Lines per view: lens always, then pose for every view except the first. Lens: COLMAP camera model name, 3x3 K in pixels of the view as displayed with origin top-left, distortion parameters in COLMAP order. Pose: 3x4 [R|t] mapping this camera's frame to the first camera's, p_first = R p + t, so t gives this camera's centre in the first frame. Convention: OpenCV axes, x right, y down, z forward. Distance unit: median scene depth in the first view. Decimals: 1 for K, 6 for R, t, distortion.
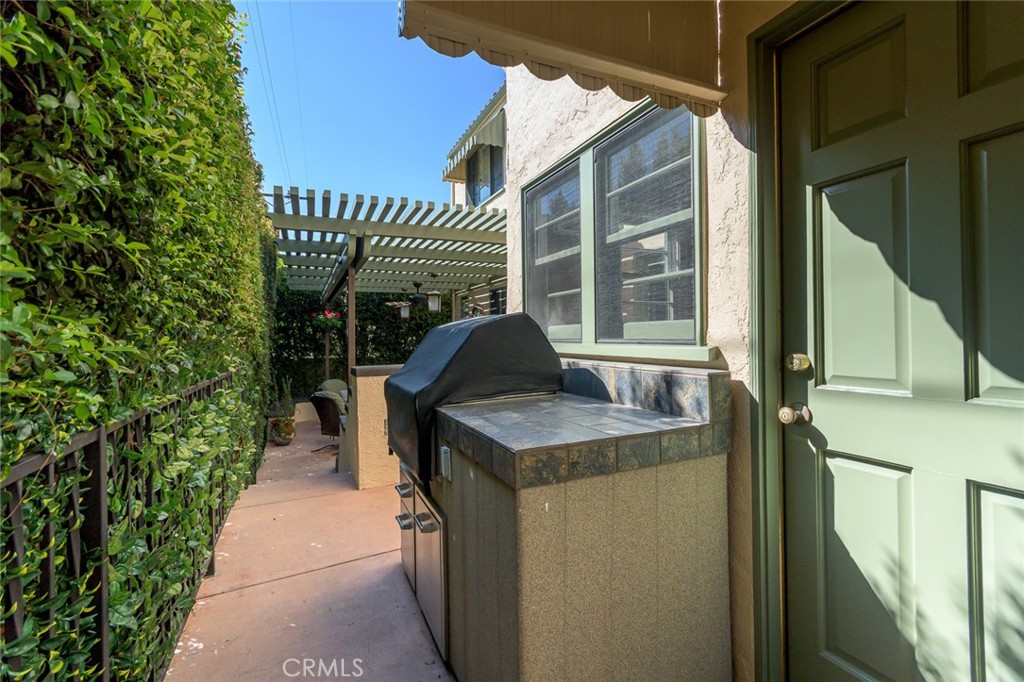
lens RADIAL K [[465.4, 0, 510.1], [0, 465.4, 335.5], [0, 0, 1]] dist [0.006080, 0.000611]
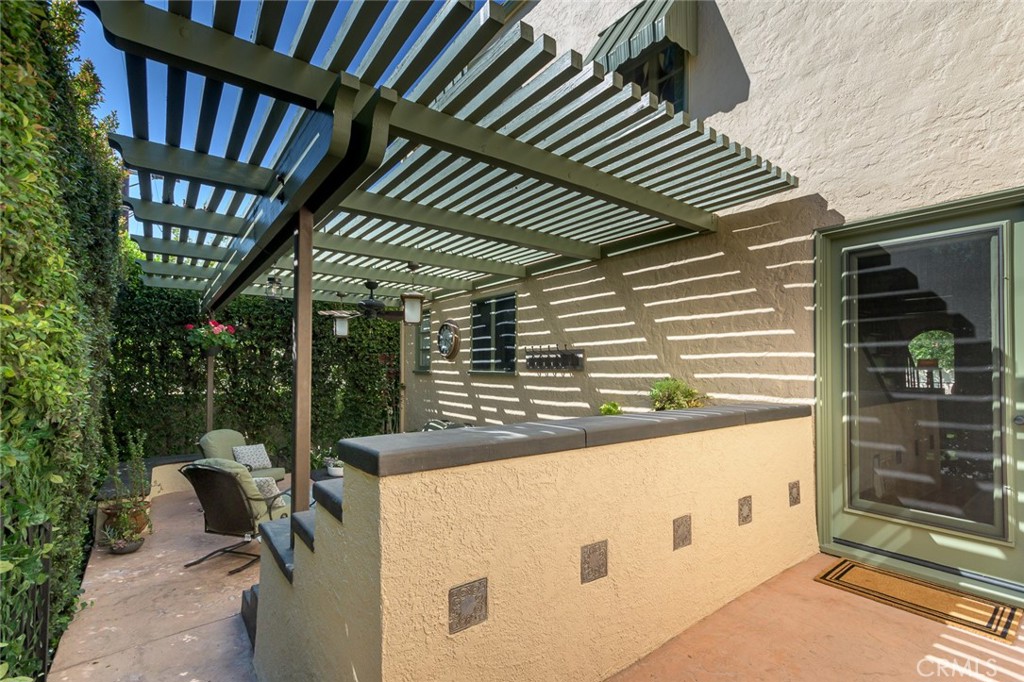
lens RADIAL K [[465.4, 0, 510.5], [0, 465.4, 361.8], [0, 0, 1]] dist [0.006080, 0.000611]
pose [[0.974120, 0.015923, 0.225468, -0.139070], [-0.013717, 0.999842, -0.011346, 0.003354], [-0.225613, 0.007960, 0.974185, 0.286952]]
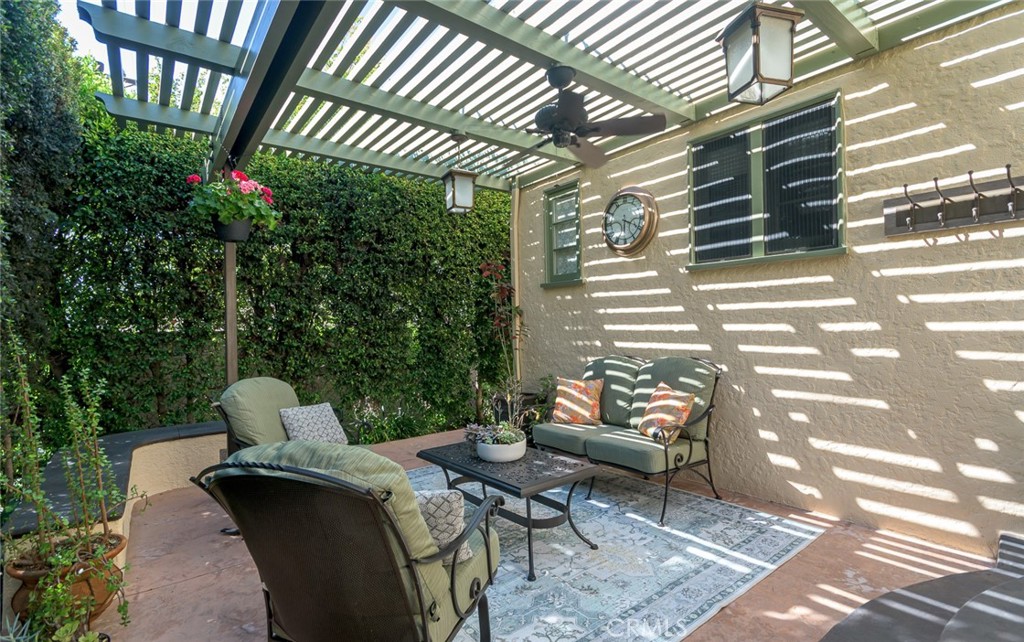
lens RADIAL K [[464.4, 0, 514.6], [0, 464.4, 325.3], [0, 0, 1]] dist [-0.010288, -0.001262]
pose [[0.968245, -0.009656, 0.249817, -0.281319], [0.009841, 0.999951, 0.000509, 0.057869], [-0.249810, 0.001966, 0.968293, 0.623558]]
